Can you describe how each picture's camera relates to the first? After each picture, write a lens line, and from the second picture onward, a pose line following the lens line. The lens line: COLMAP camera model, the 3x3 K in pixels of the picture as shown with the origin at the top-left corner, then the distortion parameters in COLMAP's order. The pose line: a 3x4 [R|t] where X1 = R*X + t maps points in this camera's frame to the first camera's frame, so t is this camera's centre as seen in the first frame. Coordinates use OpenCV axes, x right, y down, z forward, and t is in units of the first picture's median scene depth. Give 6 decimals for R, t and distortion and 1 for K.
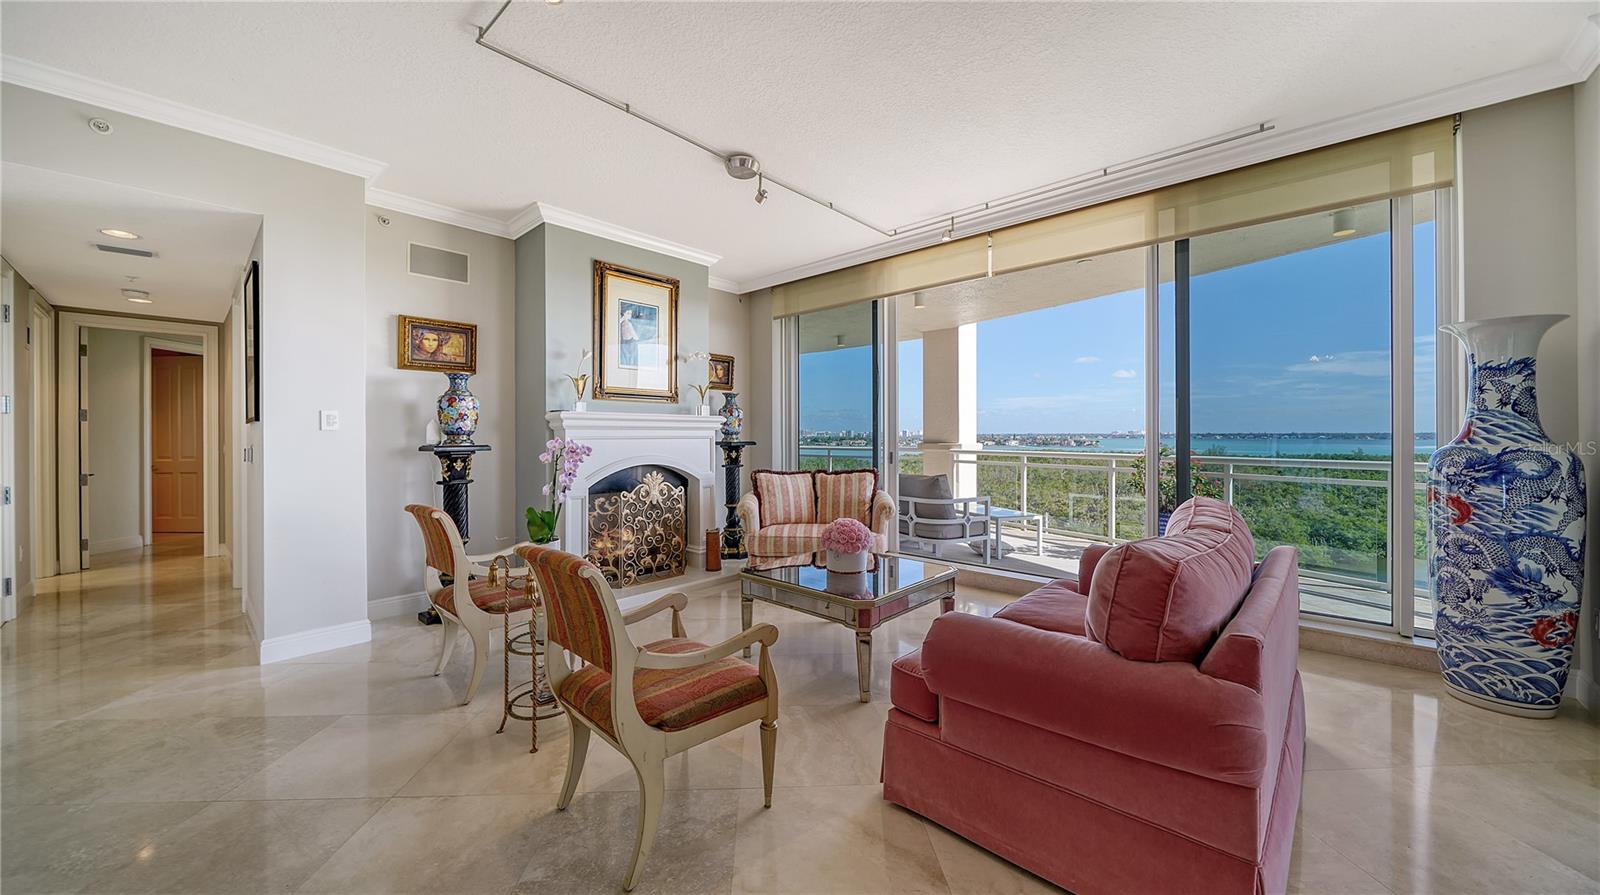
lens RADIAL K [[560.7, 0, 802.9], [0, 560.7, 436.6], [0, 0, 1]] dist [-0.003719, -0.000584]
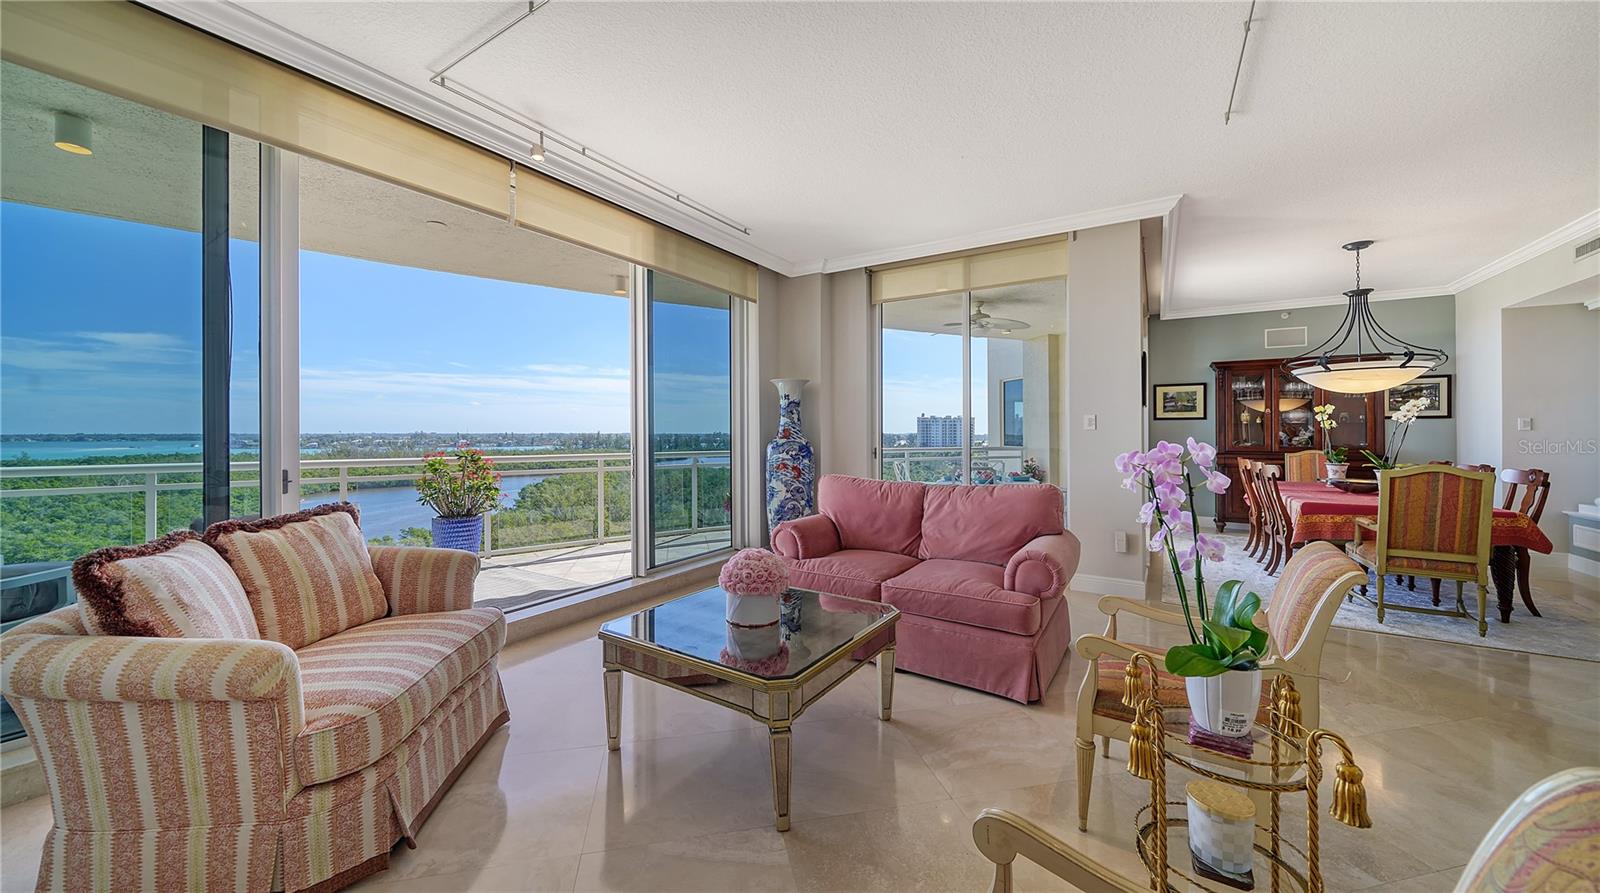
lens RADIAL K [[560.7, 0, 766.9], [0, 560.7, 432.9], [0, 0, 1]] dist [-0.003719, -0.000584]
pose [[-0.143491, 0.004588, 0.989641, -0.841743], [0.005285, 0.999979, -0.003870, -0.003368], [-0.989638, 0.004674, -0.143512, 1.445465]]
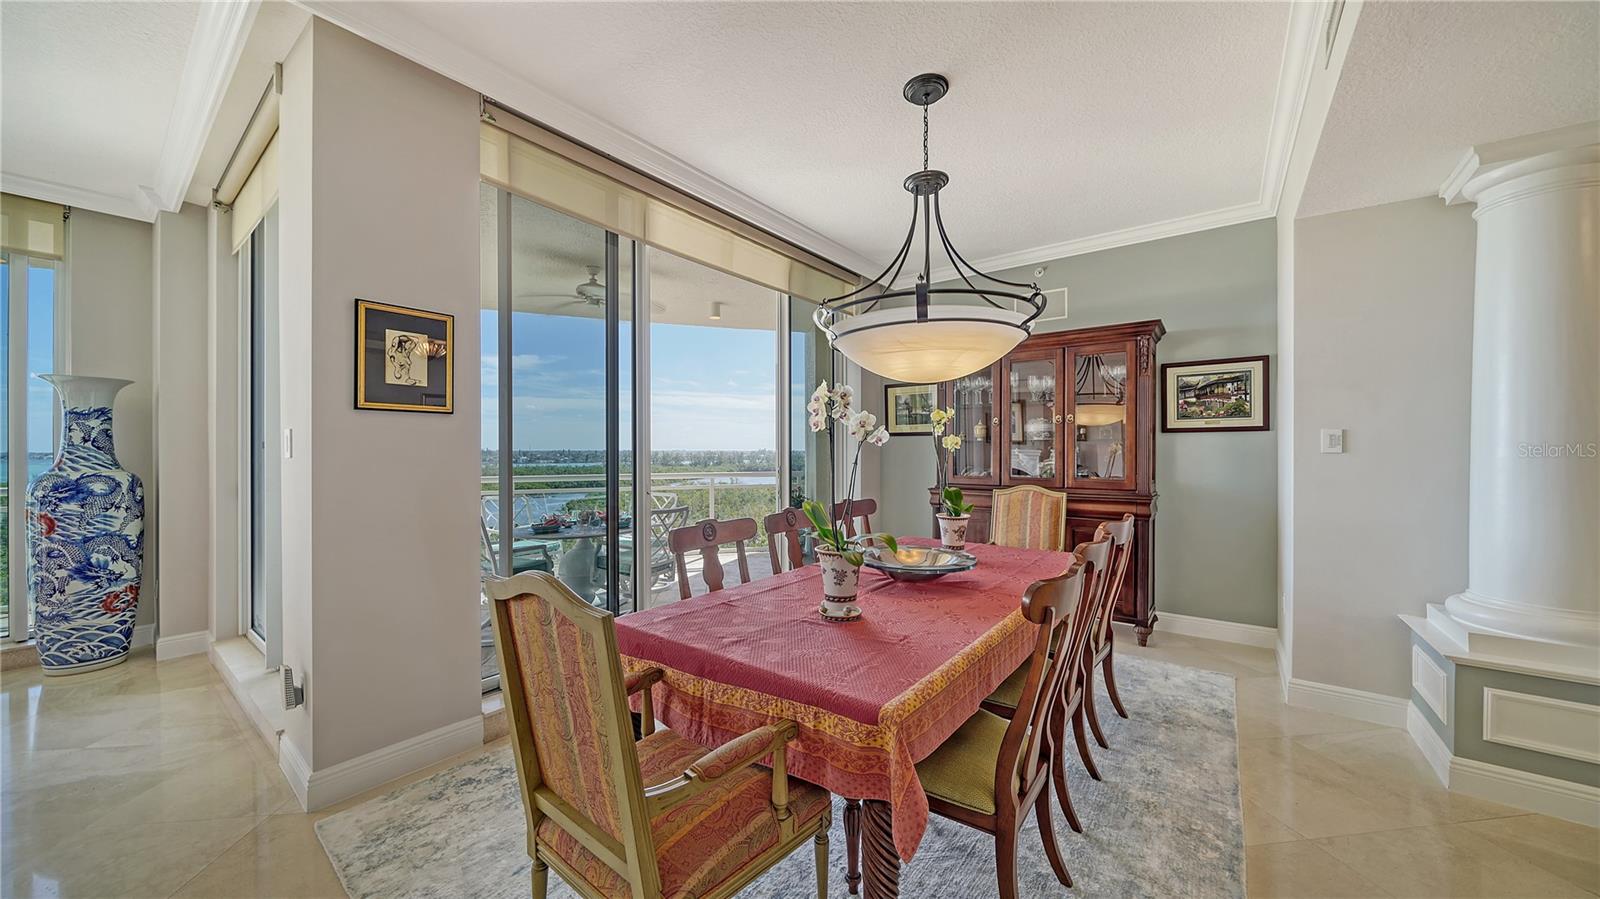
lens RADIAL K [[560.7, 0, 795.8], [0, 560.7, 448.0], [0, 0, 1]] dist [-0.003719, -0.000584]
pose [[-0.064907, 0.006516, 0.997870, -0.185083], [0.008203, 0.999948, -0.005996, -0.019557], [-0.997858, 0.007797, -0.064957, -0.620926]]
